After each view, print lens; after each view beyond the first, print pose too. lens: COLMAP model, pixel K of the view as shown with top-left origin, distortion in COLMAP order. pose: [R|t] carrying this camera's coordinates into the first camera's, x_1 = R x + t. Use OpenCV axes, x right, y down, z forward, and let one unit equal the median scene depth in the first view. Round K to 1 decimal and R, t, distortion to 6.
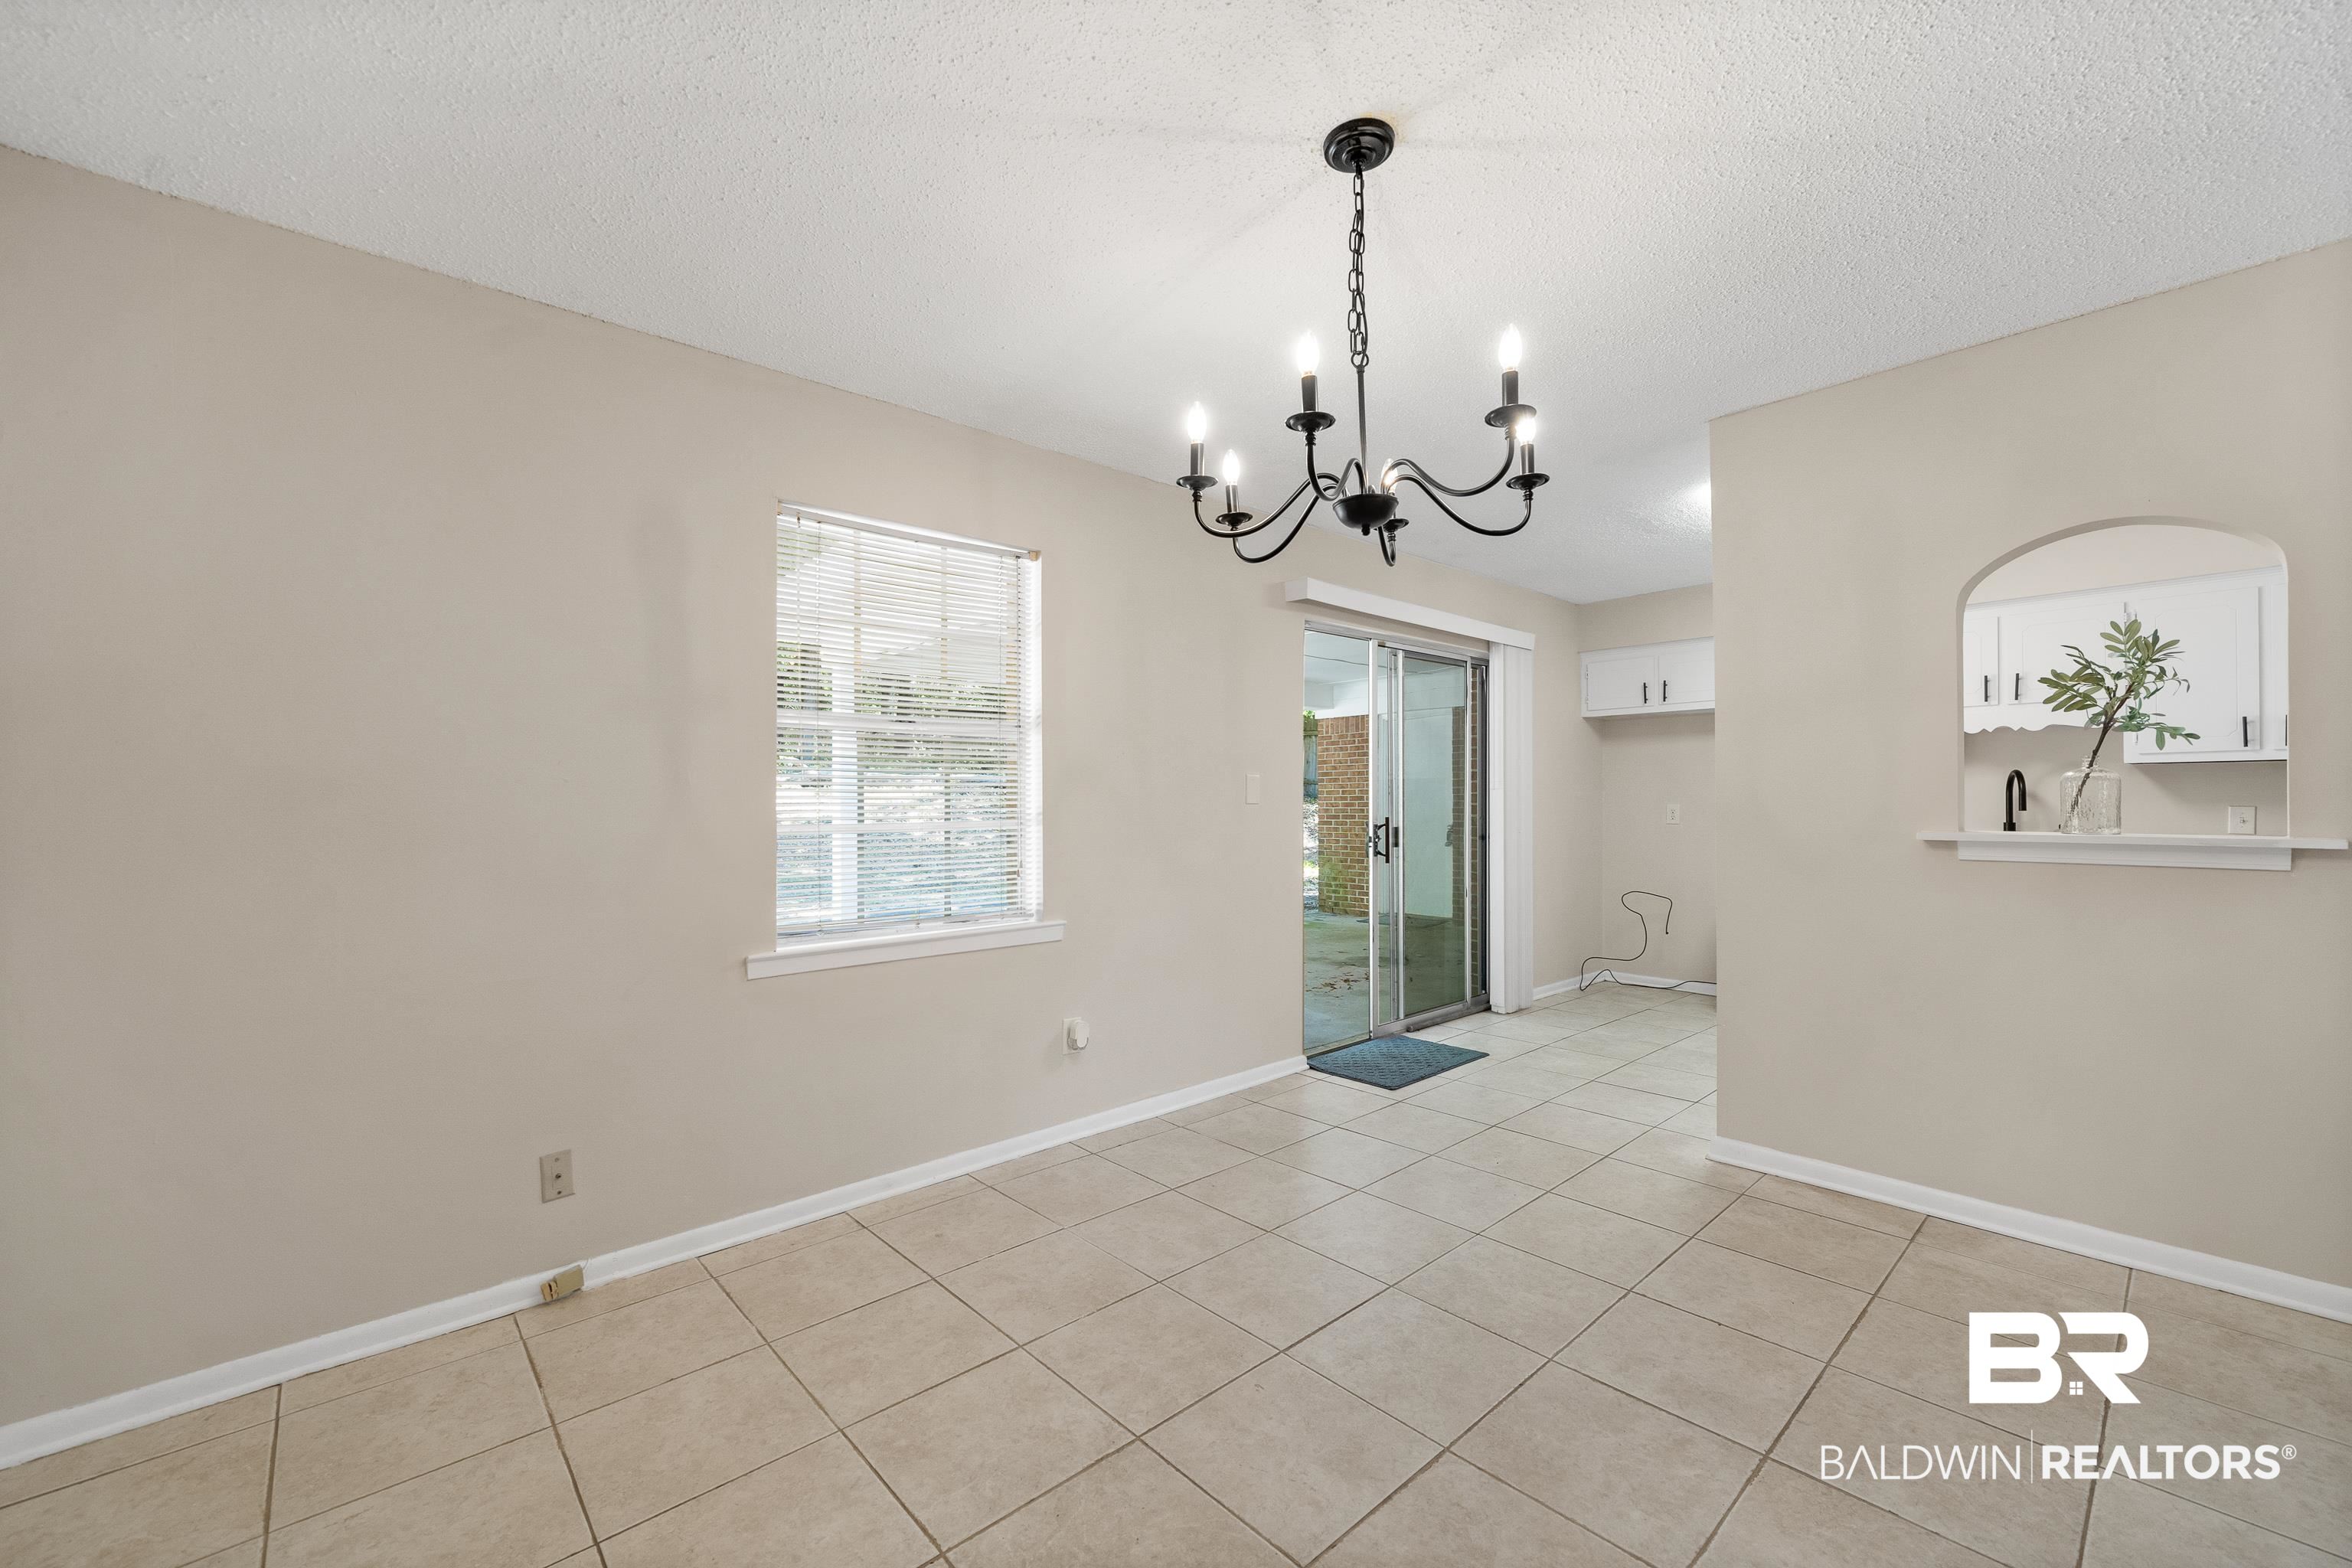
lens RADIAL K [[941.1, 0, 1167.6], [0, 941.1, 798.0], [0, 0, 1]] dist [0.002137, -0.001484]
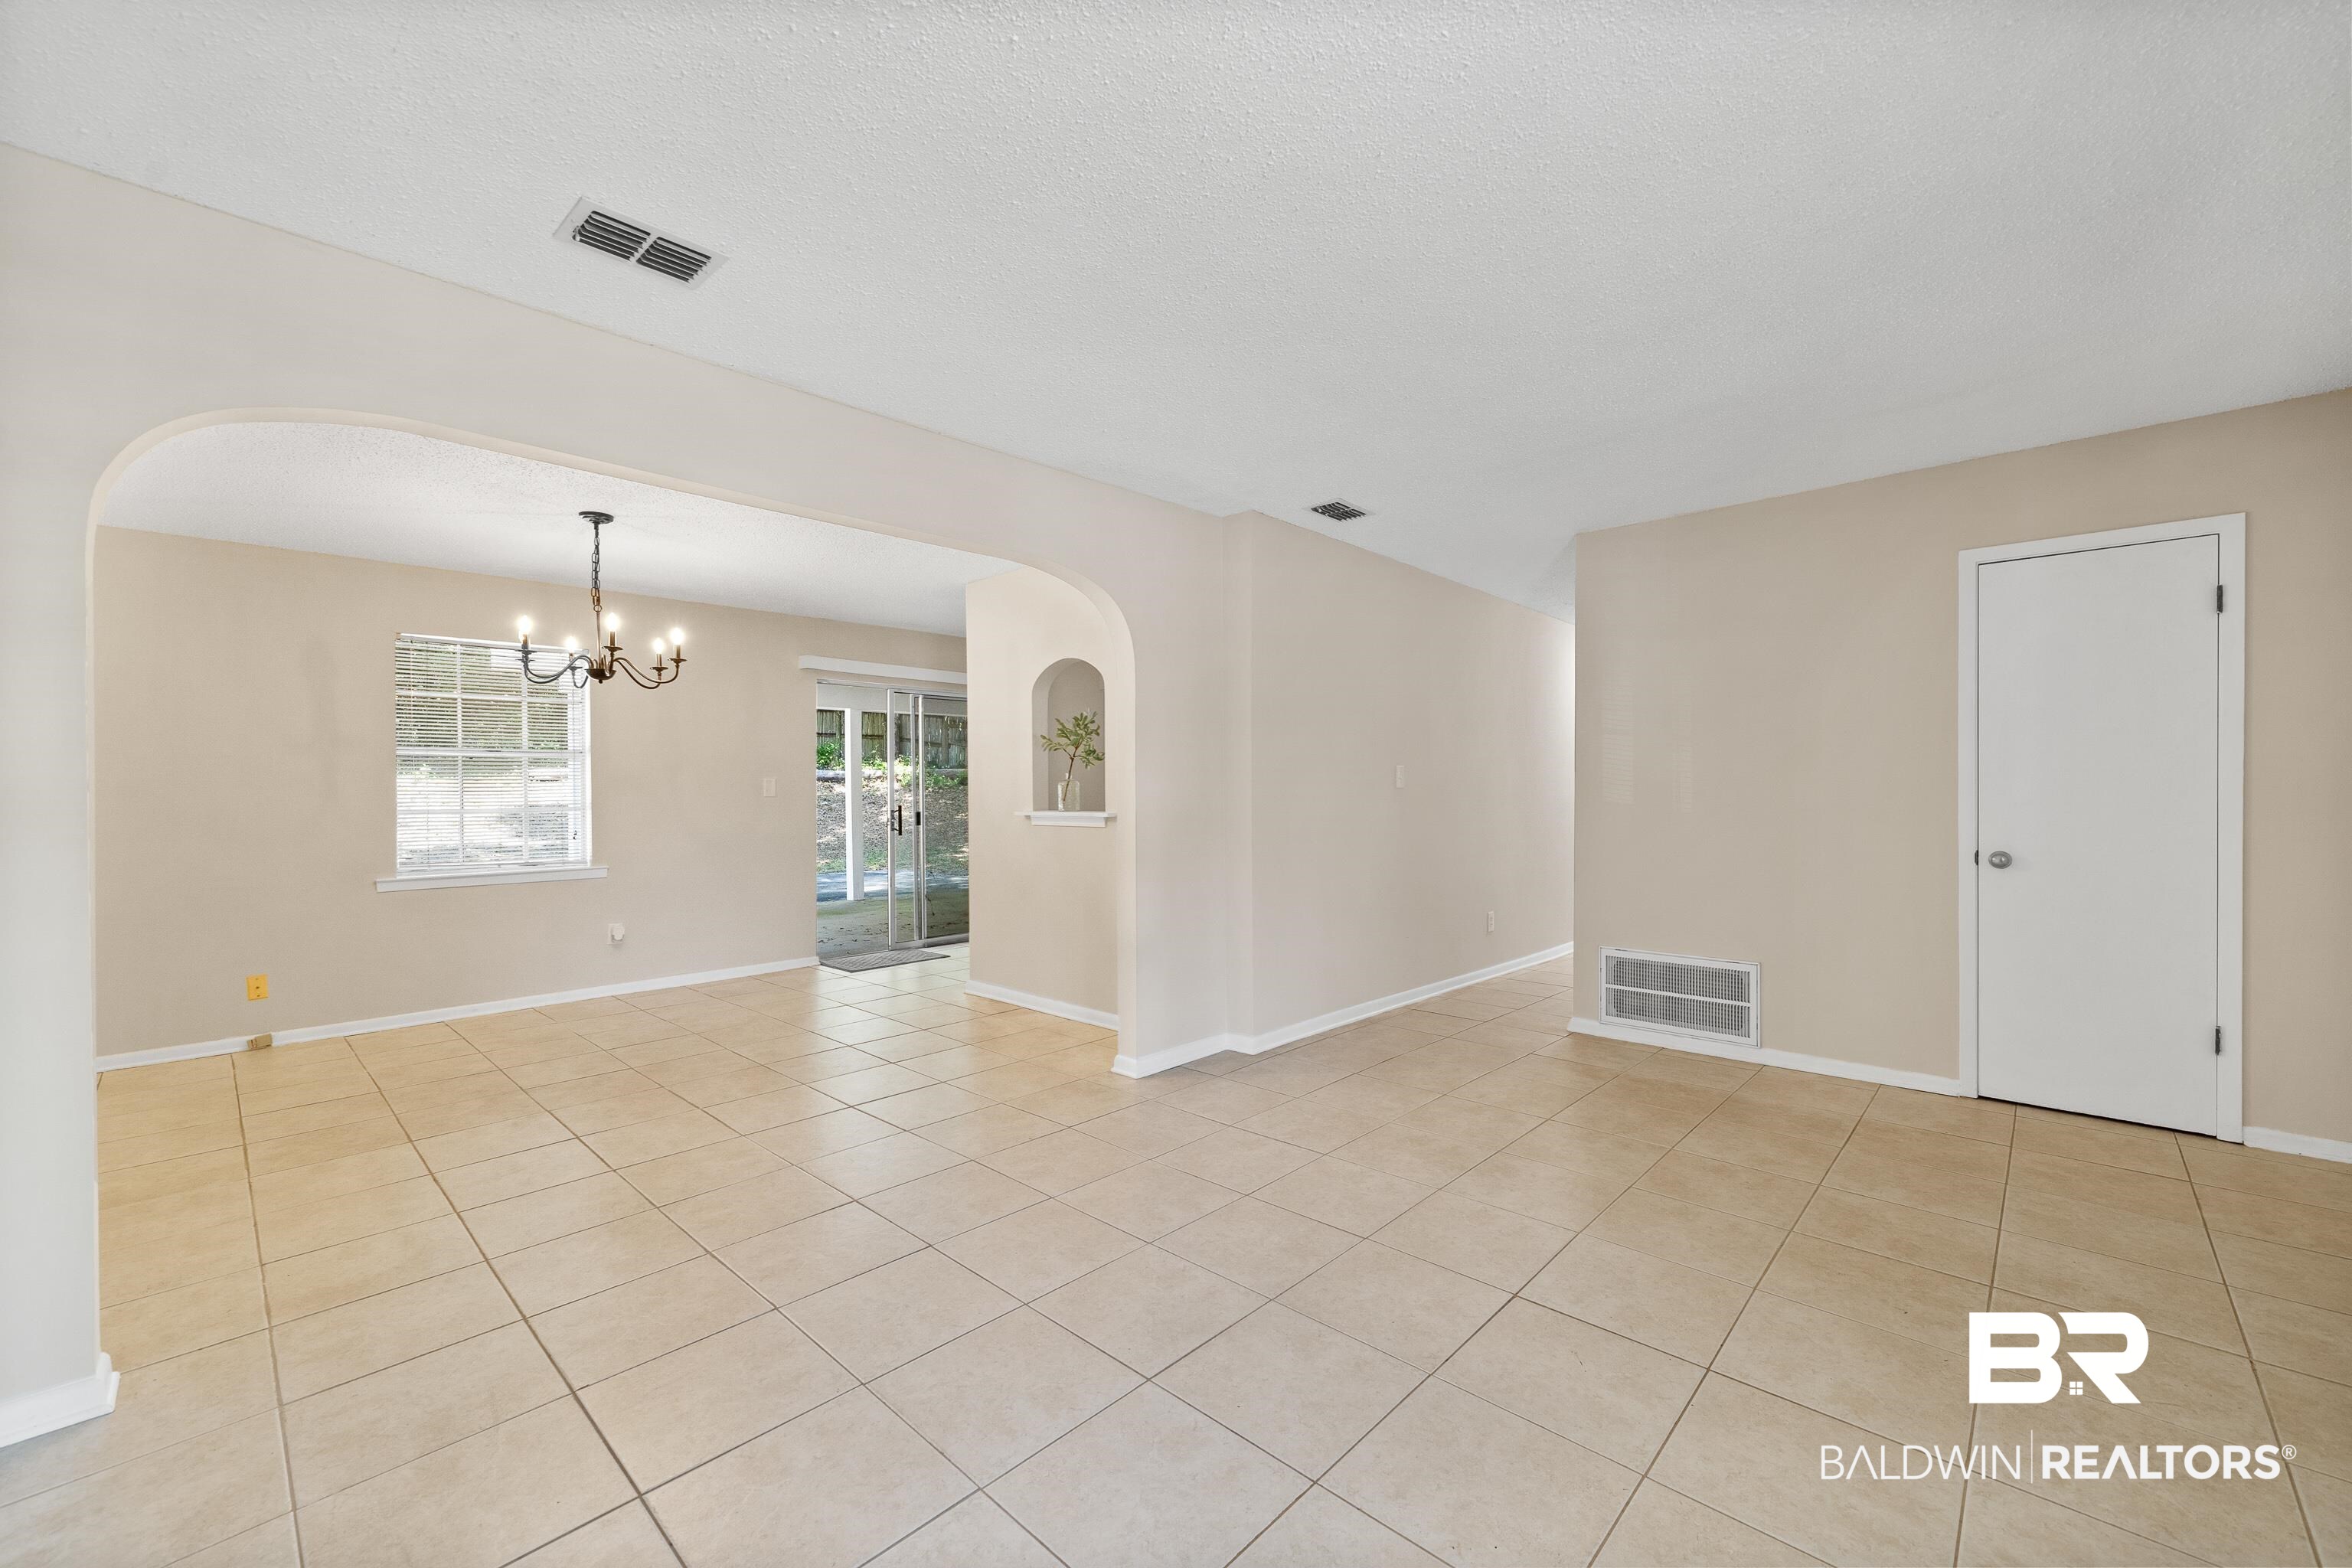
lens RADIAL K [[941.1, 0, 1169.4], [0, 941.1, 791.8], [0, 0, 1]] dist [0.002137, -0.001484]
pose [[0.997011, -0.002714, 0.077209, 1.001002], [0.002472, 0.999992, 0.003226, -0.009819], [-0.077217, -0.003025, 0.997010, -1.008114]]
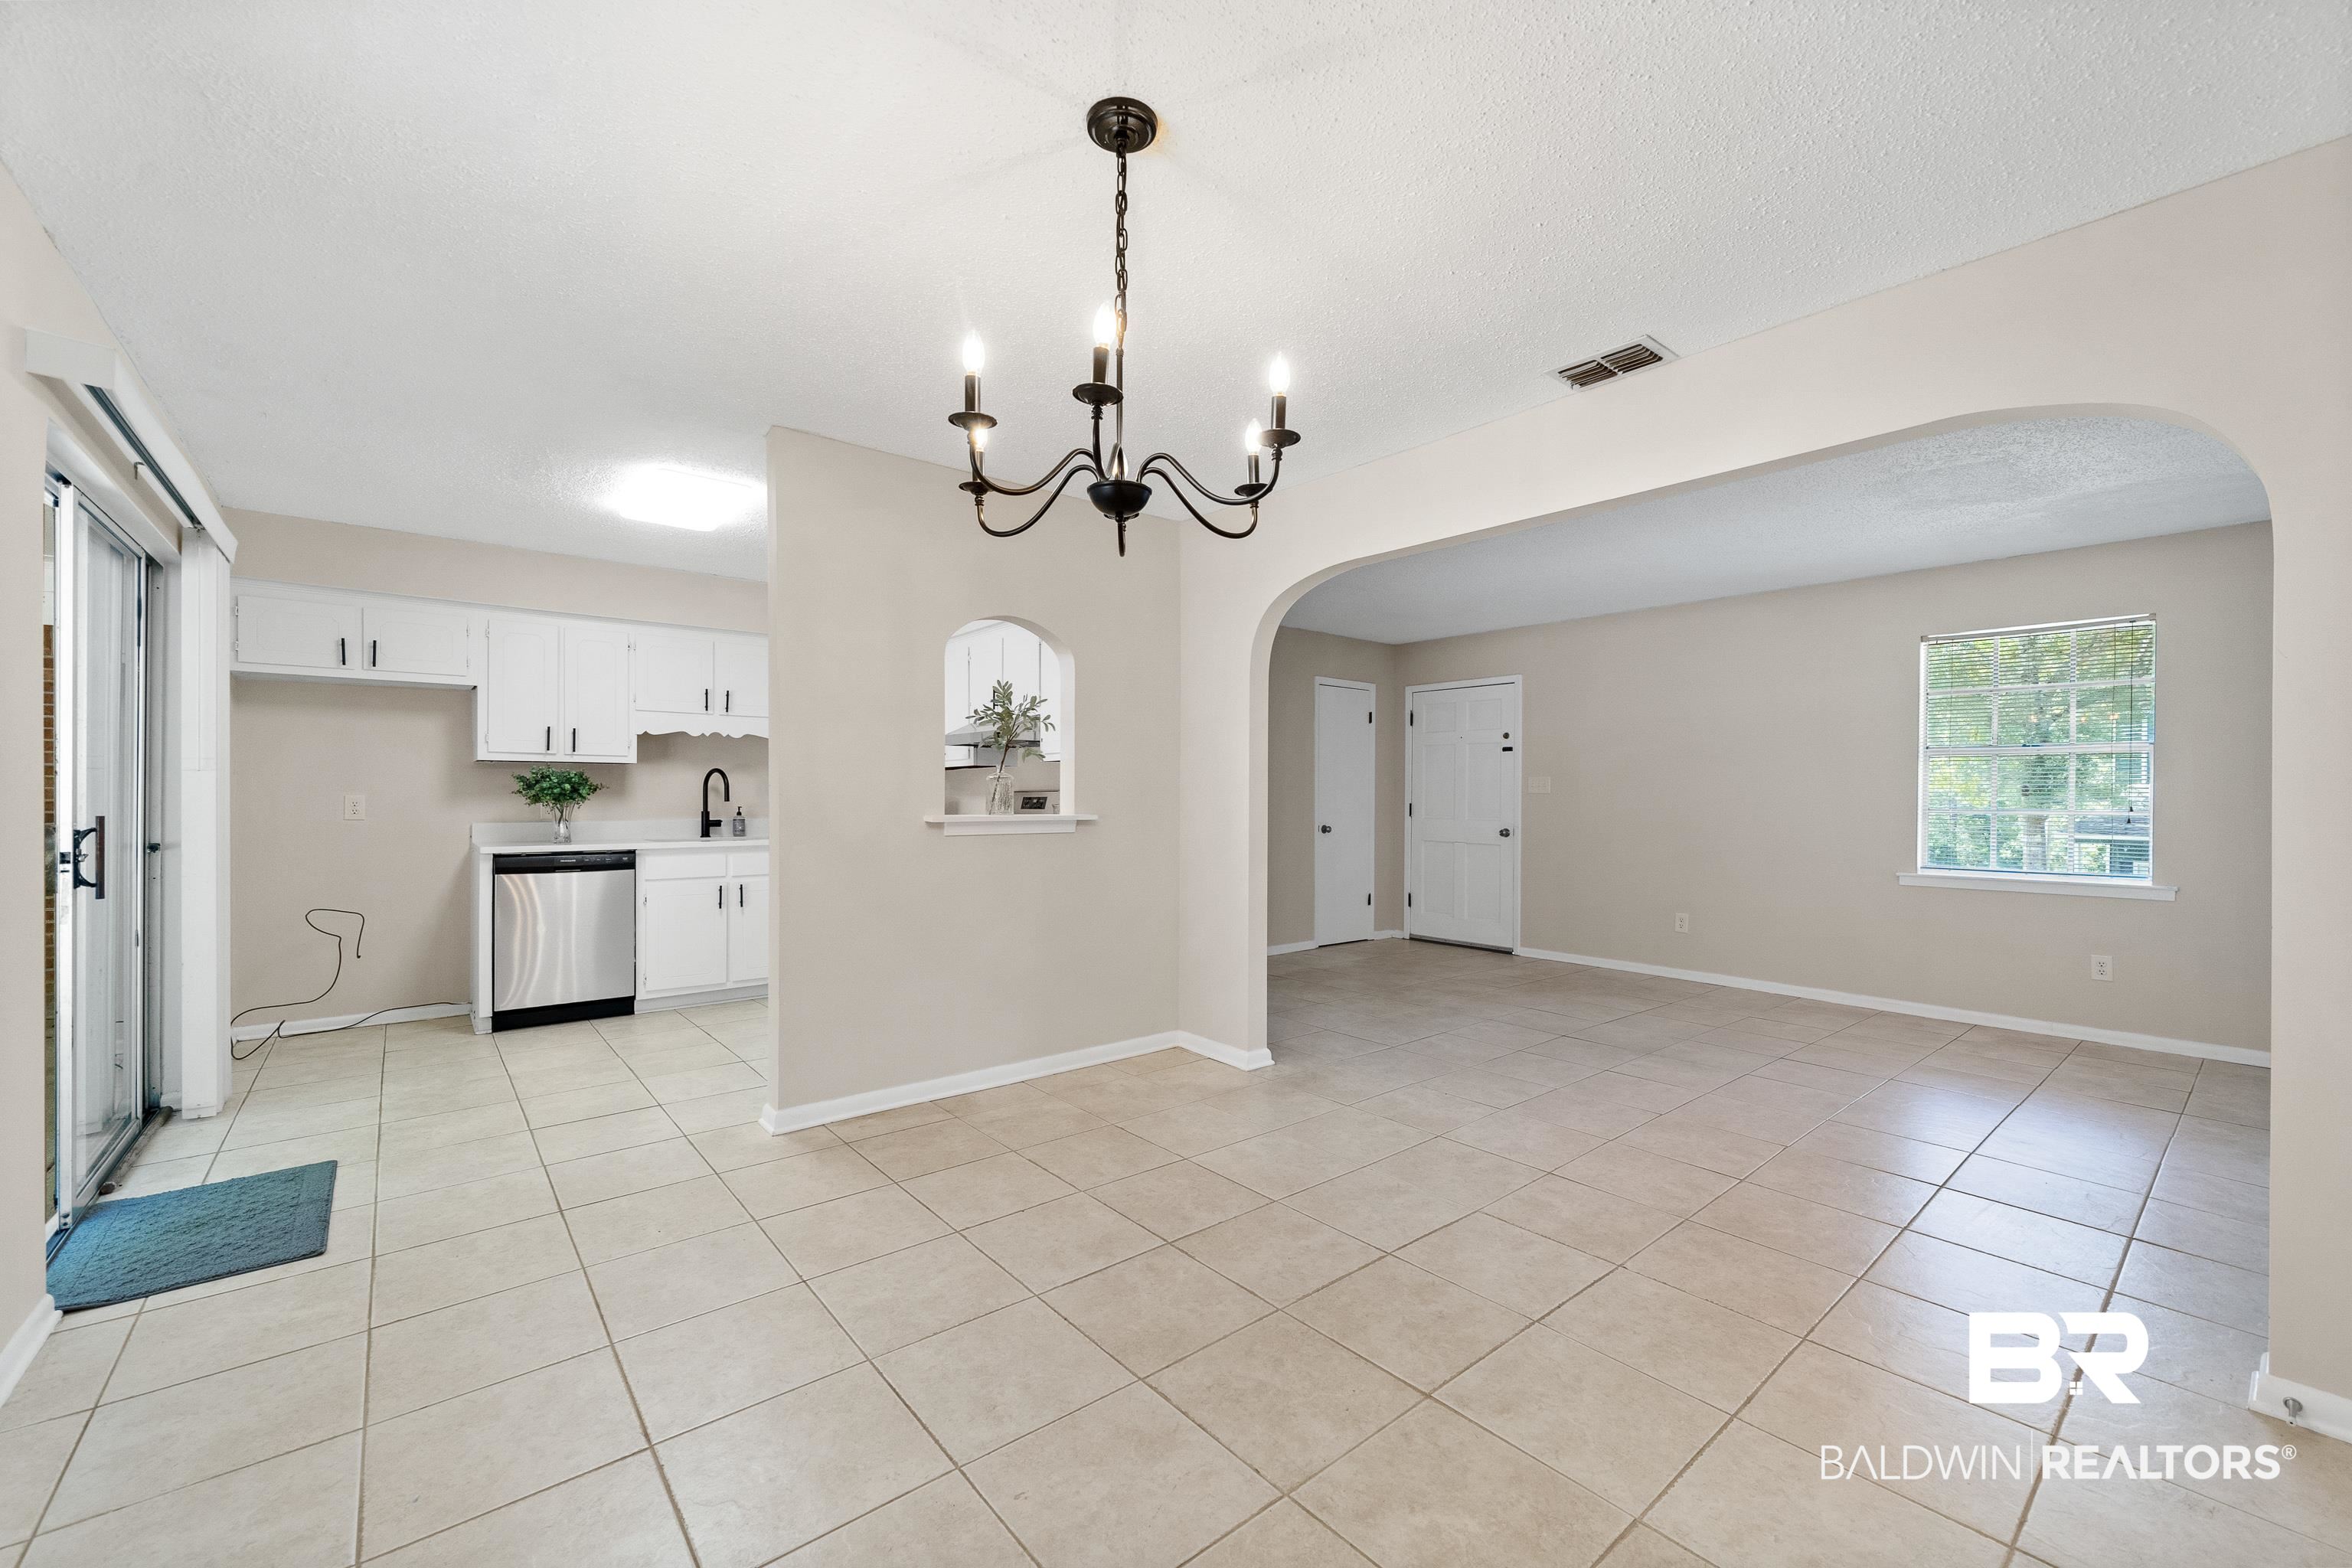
lens RADIAL K [[941.1, 0, 1180.3], [0, 941.1, 789.2], [0, 0, 1]] dist [0.002137, -0.001484]
pose [[0.030974, 0.009886, 0.999471, -0.548971], [-0.008231, 0.999920, -0.009636, 0.008377], [-0.999486, -0.007928, 0.031053, 0.629270]]
